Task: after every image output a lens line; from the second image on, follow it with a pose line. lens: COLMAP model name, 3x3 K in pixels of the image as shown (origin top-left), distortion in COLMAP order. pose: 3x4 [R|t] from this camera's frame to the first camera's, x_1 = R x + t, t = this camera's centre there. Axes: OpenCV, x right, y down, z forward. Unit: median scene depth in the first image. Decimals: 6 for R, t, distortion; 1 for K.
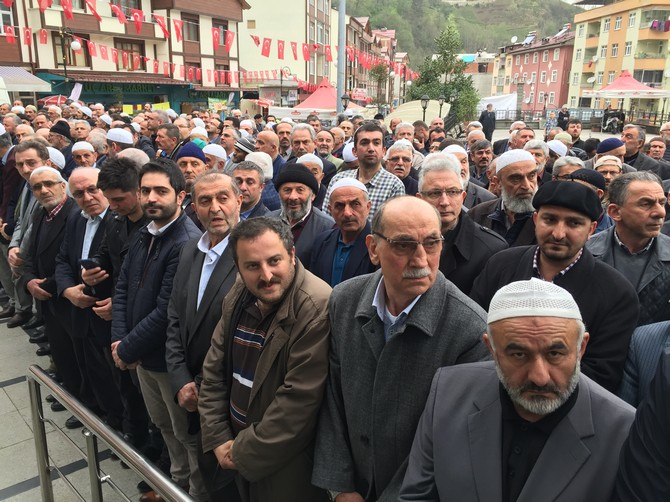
lens RADIAL K [[562.3, 0, 334.4], [0, 562.3, 252.6], [0, 0, 1]] dist [0.073775, -0.101750]
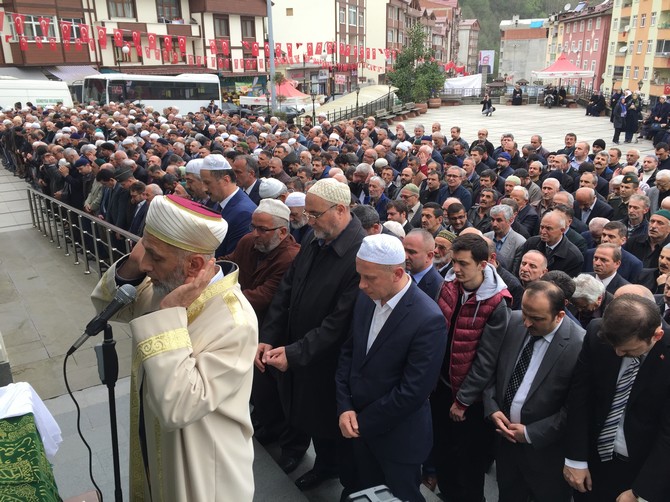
lens RADIAL K [[562.3, 0, 334.5], [0, 562.3, 251.0], [0, 0, 1]] dist [0.073775, -0.101750]
pose [[0.990188, 0.018975, -0.138445, 0.108065], [-0.012230, 0.998704, 0.049409, 0.020390], [0.139203, -0.047231, 0.989137, -0.136910]]
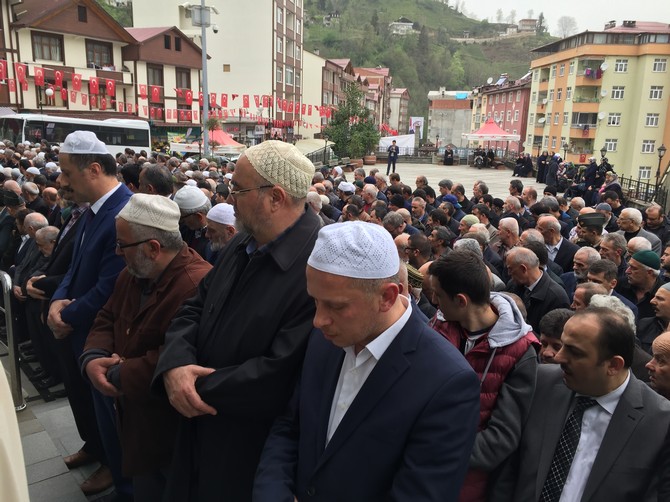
lens RADIAL K [[562.3, 0, 334.6], [0, 562.3, 254.4], [0, 0, 1]] dist [0.073775, -0.101750]
pose [[0.999461, 0.023356, -0.023073, 0.105395], [-0.024440, 0.998556, -0.047837, 0.023425], [0.021922, 0.048375, 0.998589, -0.119246]]
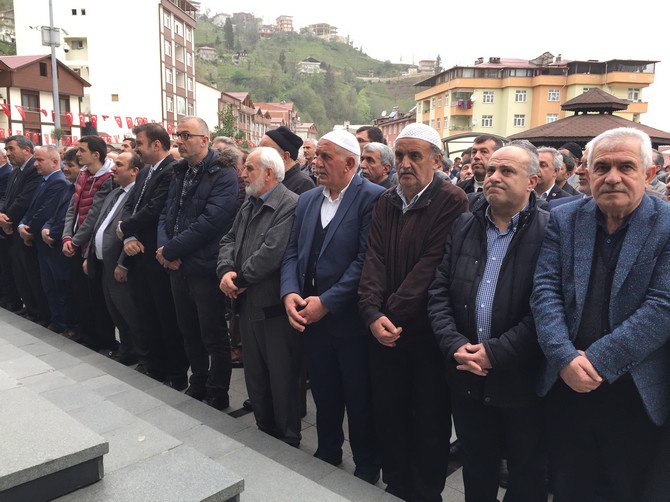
lens RADIAL K [[562.3, 0, 332.6], [0, 562.3, 248.3], [0, 0, 1]] dist [0.073775, -0.101750]
pose [[0.993565, -0.015319, 0.112226, 0.155969], [0.028648, 0.992584, -0.118140, 0.051363], [-0.109584, 0.120595, 0.986635, -0.151887]]
